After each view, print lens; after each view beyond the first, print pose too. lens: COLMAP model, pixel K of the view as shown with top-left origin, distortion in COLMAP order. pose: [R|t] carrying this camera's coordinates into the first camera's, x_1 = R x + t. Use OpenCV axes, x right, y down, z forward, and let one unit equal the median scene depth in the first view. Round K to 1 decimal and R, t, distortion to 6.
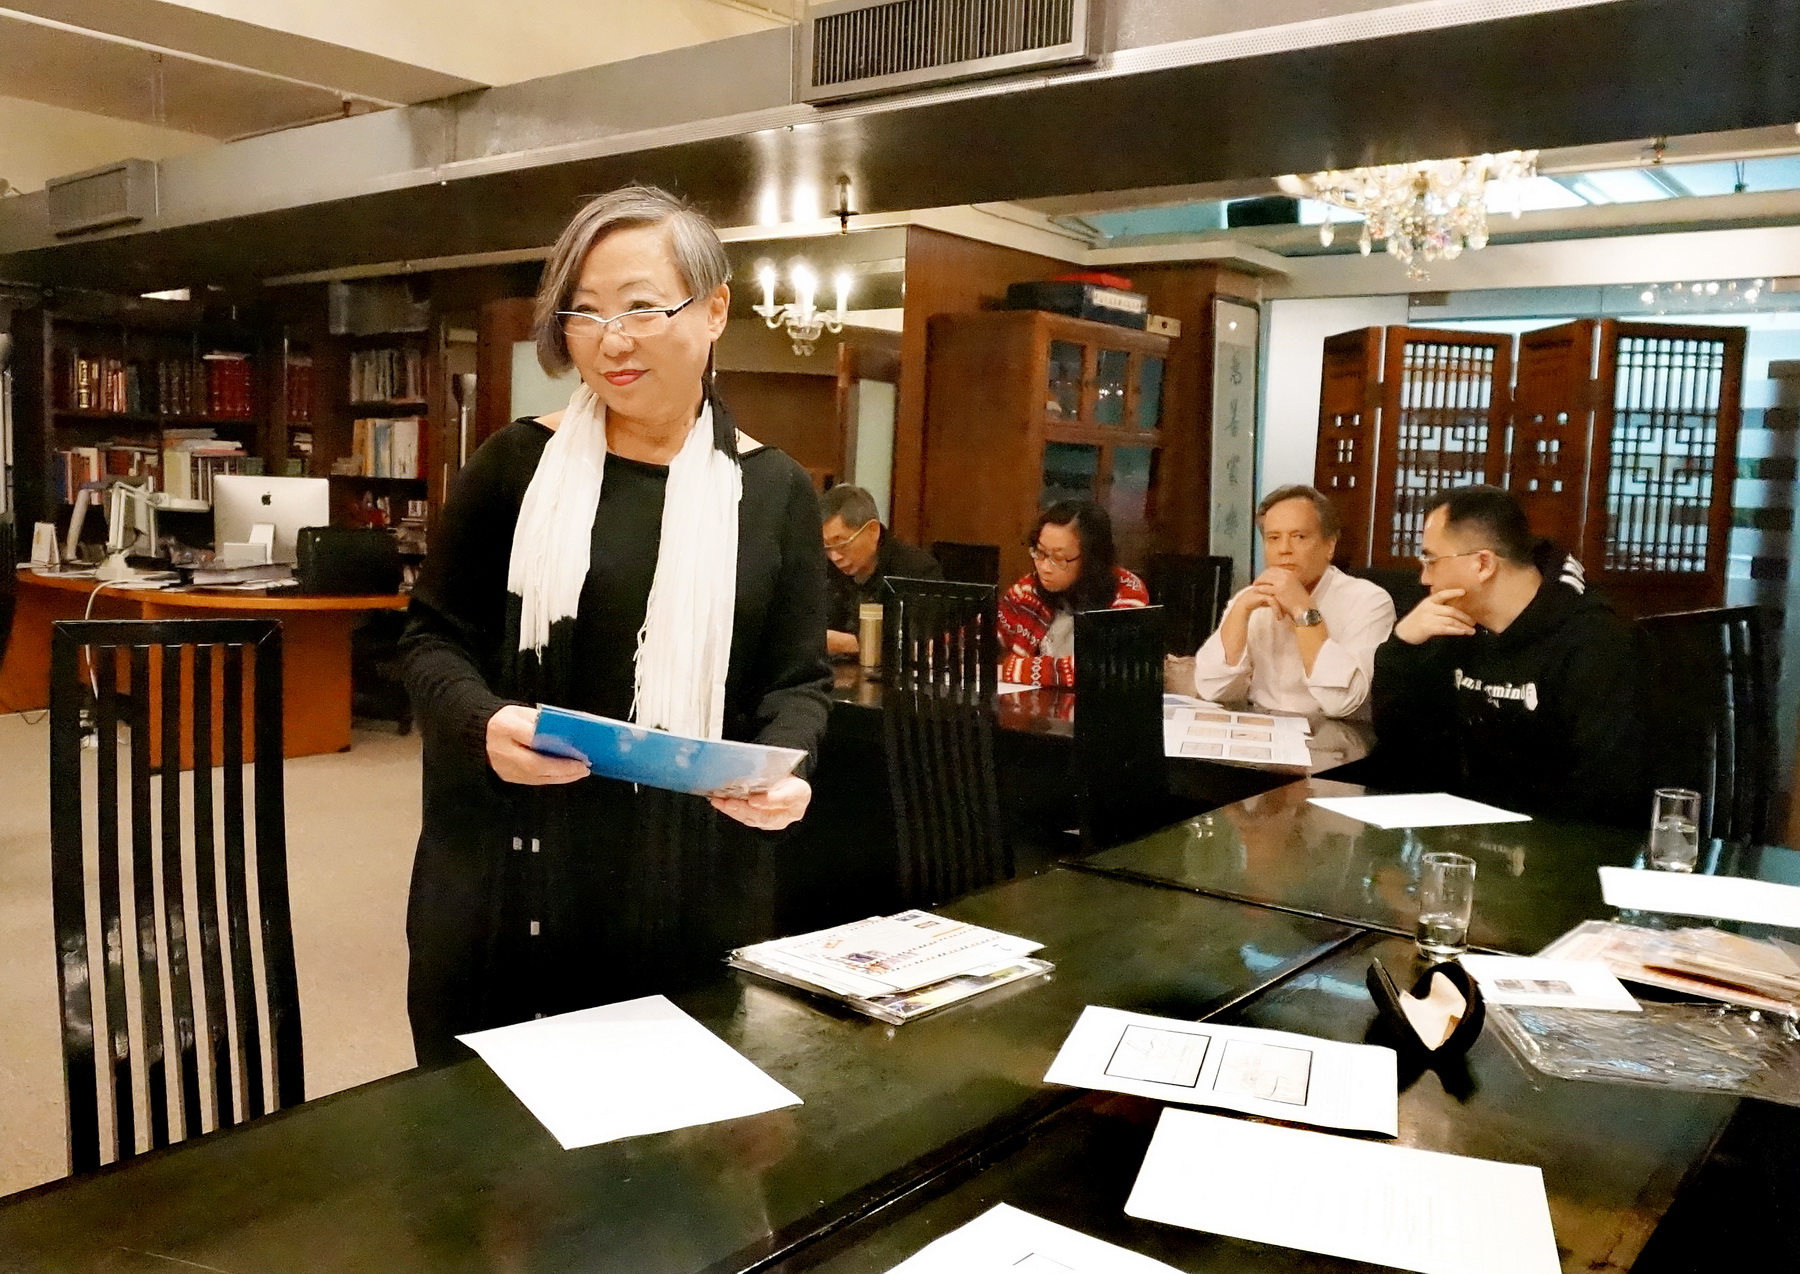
lens RADIAL K [[1544.4, 0, 866.3], [0, 1544.4, 639.6], [0, 0, 1]] dist [-0.029089, 0.003960]
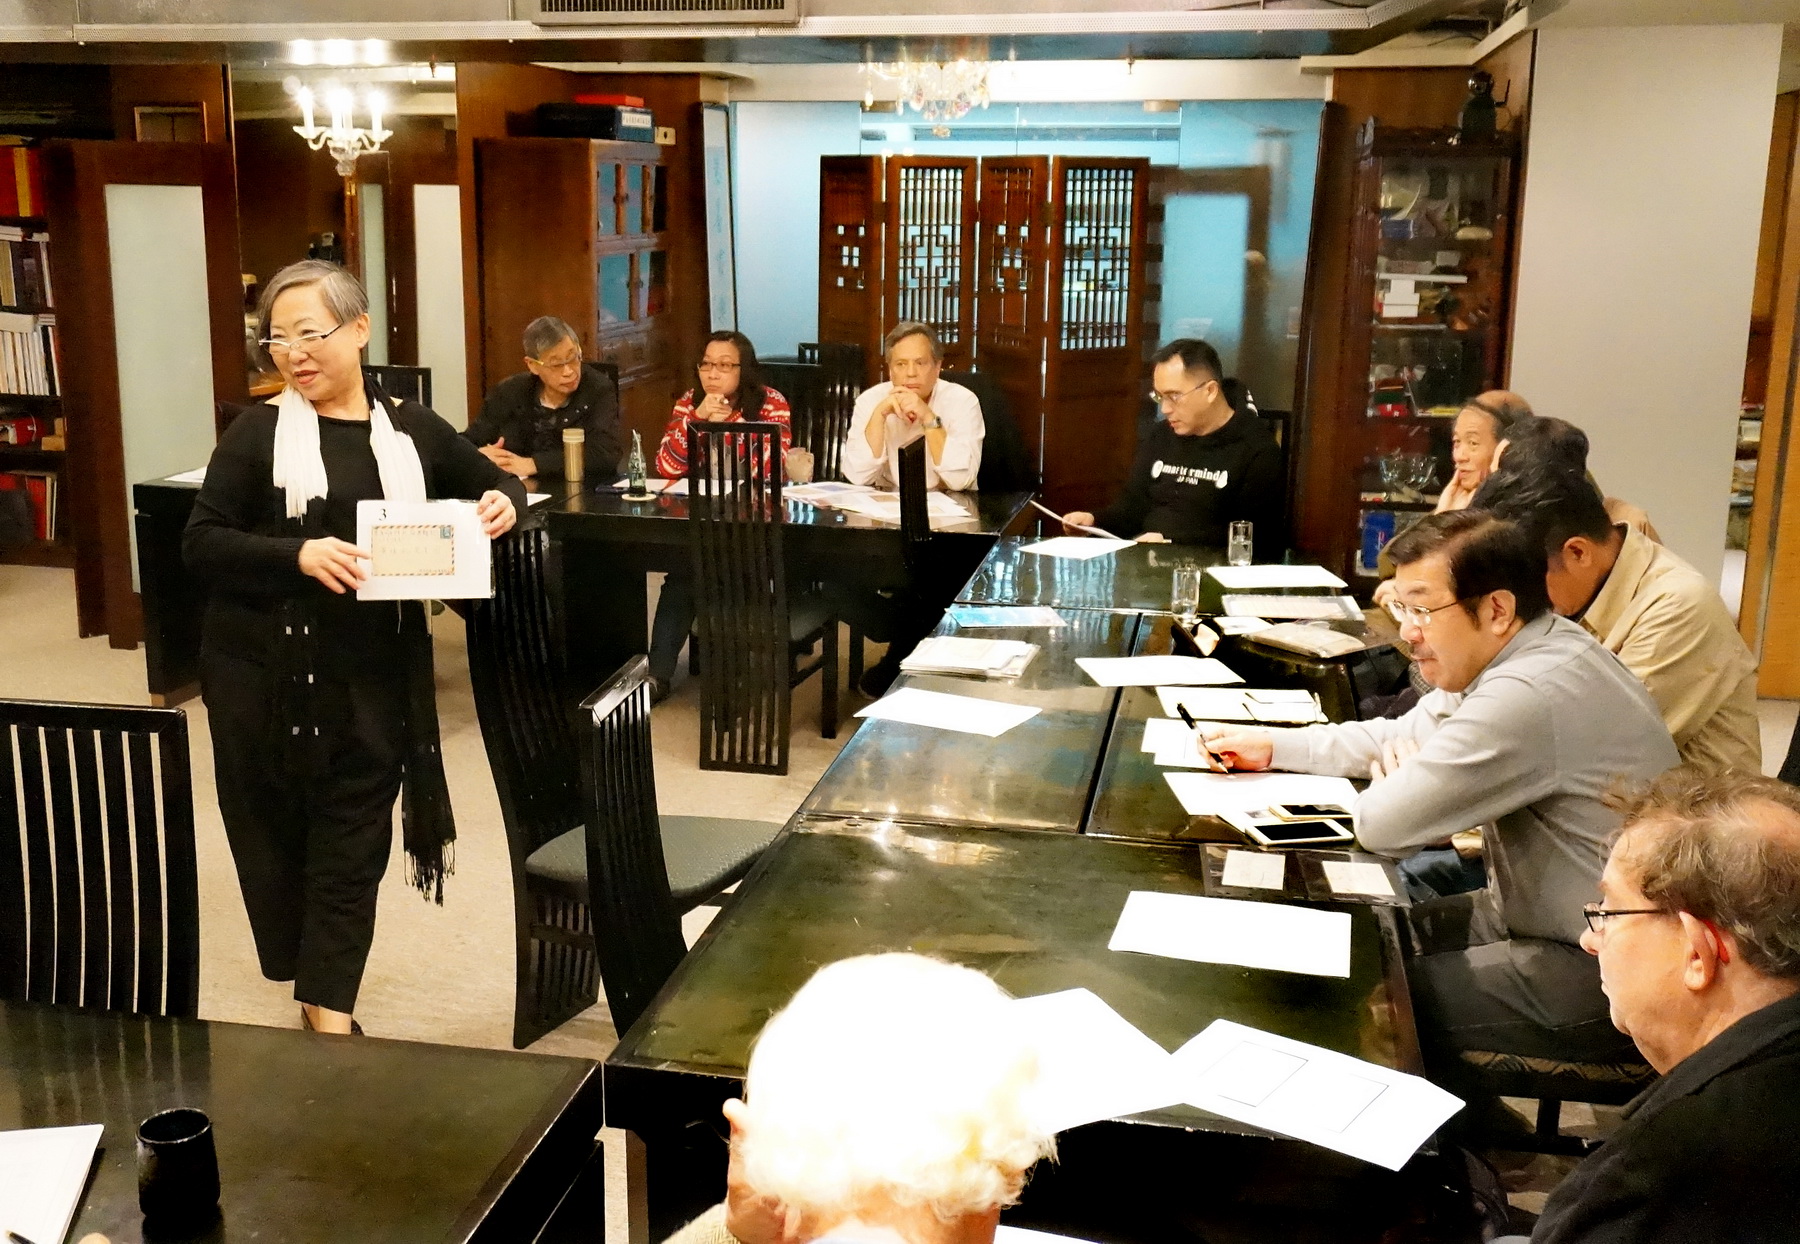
lens RADIAL K [[1876.7, 0, 831.2], [0, 1876.7, 625.5], [0, 0, 1]] dist [0.017931, -0.001828]
pose [[0.897133, -0.128085, 0.422784, -0.348005], [0.069256, 0.985989, 0.151752, -0.061402], [-0.436298, -0.106861, 0.893434, -0.318874]]
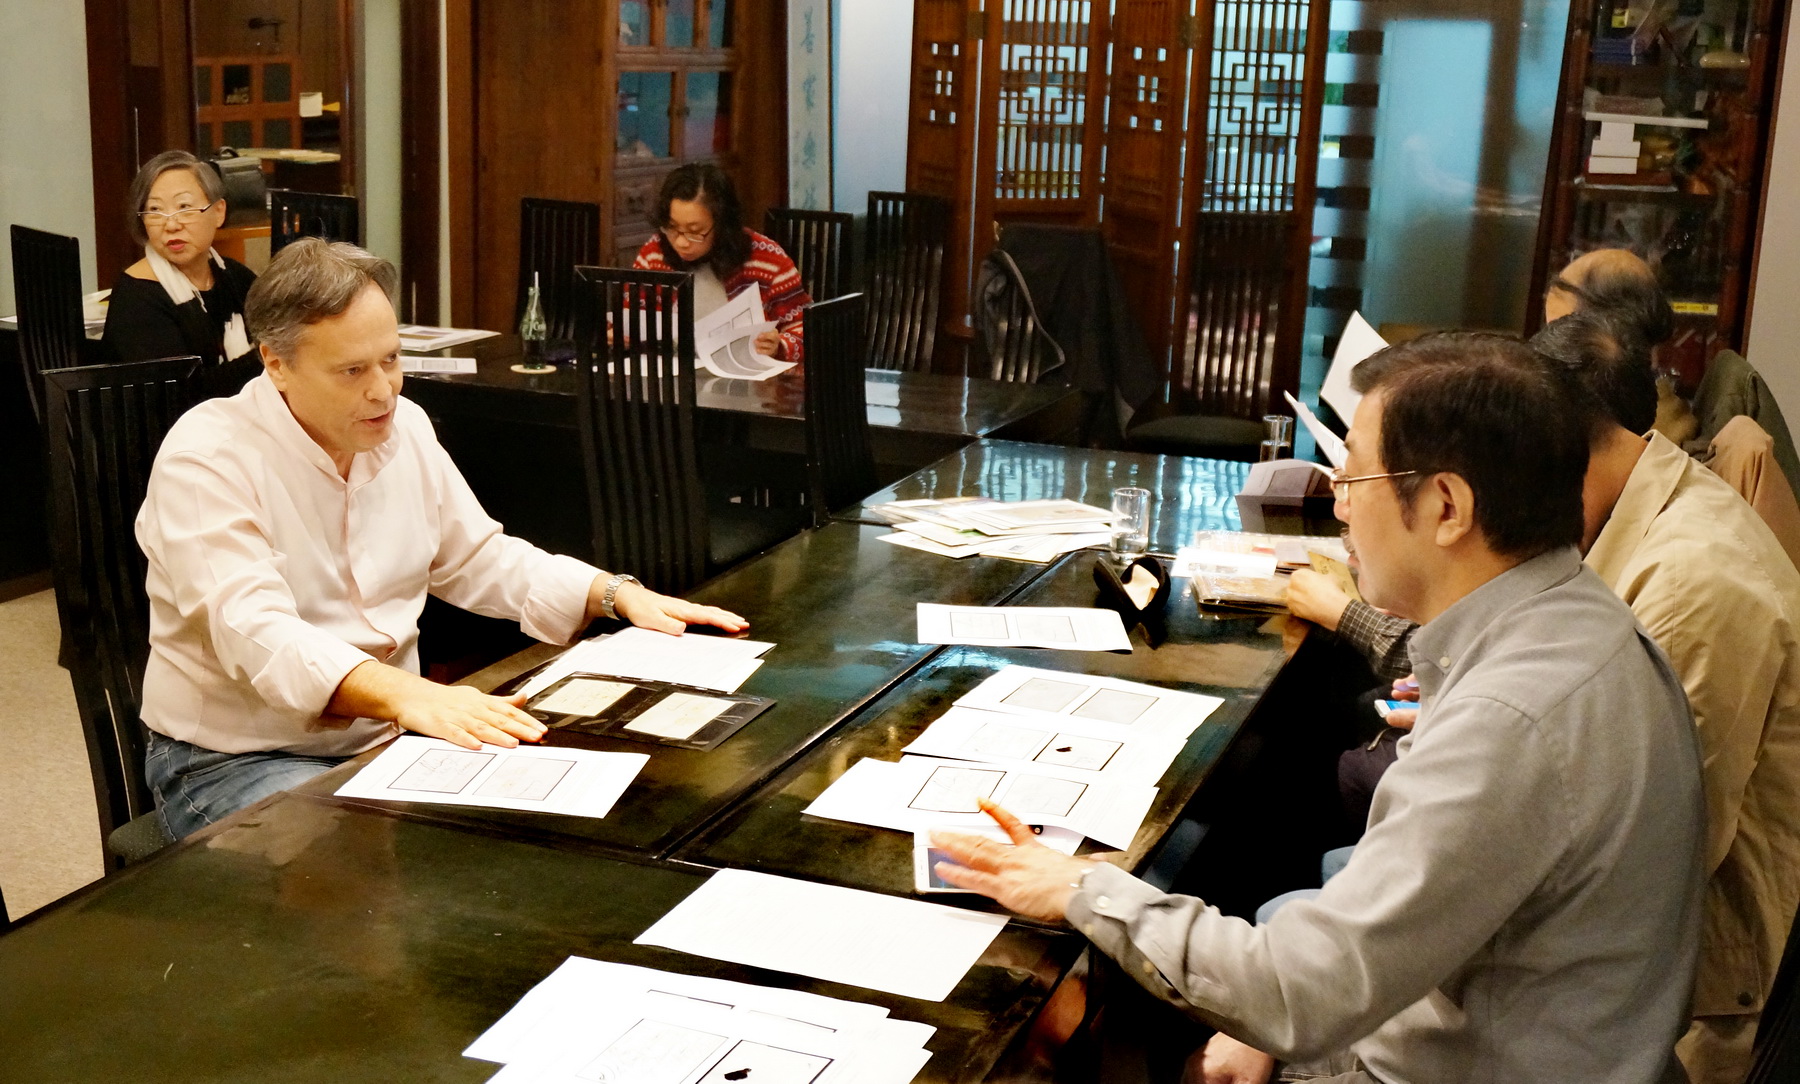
lens RADIAL K [[2192.1, 0, 832.6], [0, 2192.1, 585.1], [0, 0, 1]] dist [0.002287, 0.021777]
pose [[0.955442, -0.075866, 0.285261, -0.151687], [0.031681, 0.987180, 0.156435, -0.031730], [-0.293472, -0.140427, 0.945597, -0.272267]]
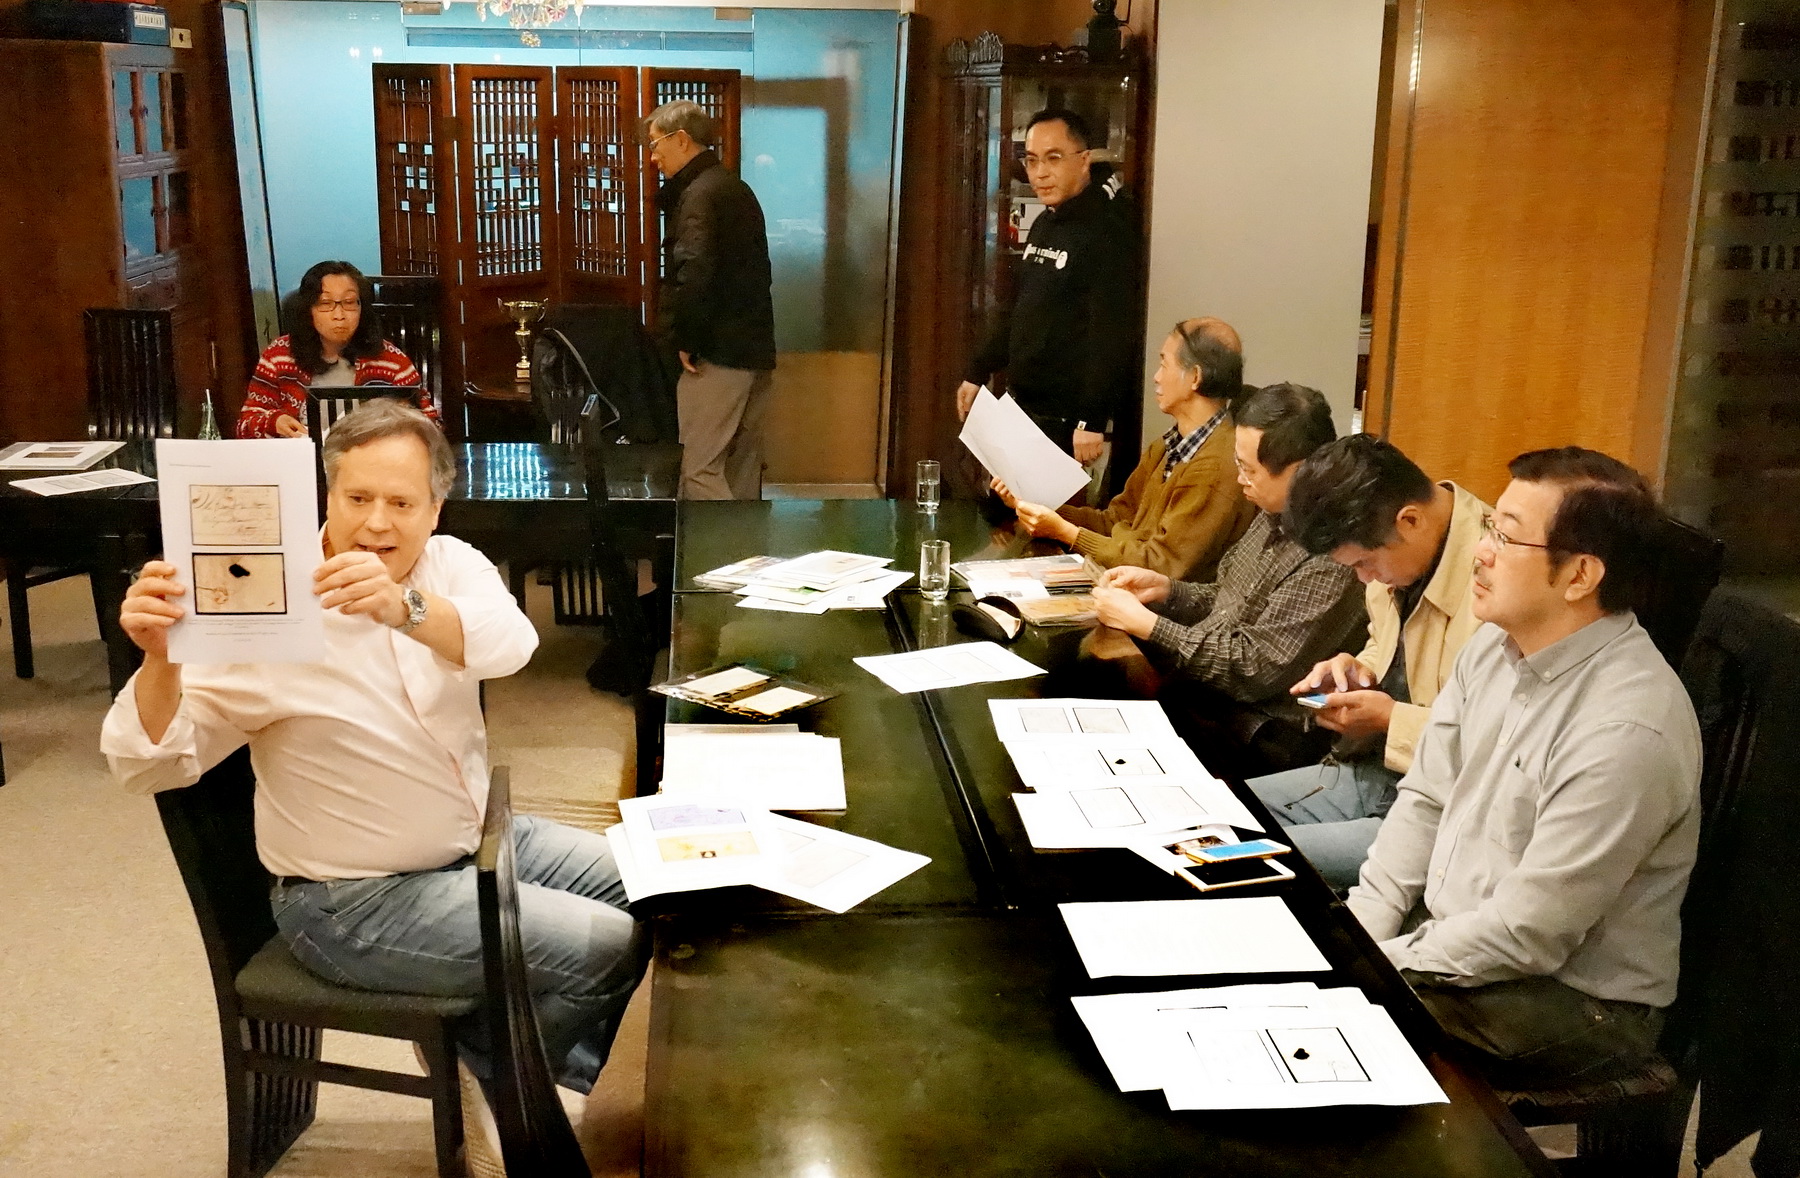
lens RADIAL K [[1869.4, 0, 866.8], [0, 1869.4, 592.2], [0, 0, 1]] dist [-0.001340, 0.004483]
pose [[0.722053, -0.203922, 0.661101, -0.372520], [0.082413, 0.974122, 0.210464, -0.088062], [-0.686911, -0.097483, 0.720174, -0.173637]]
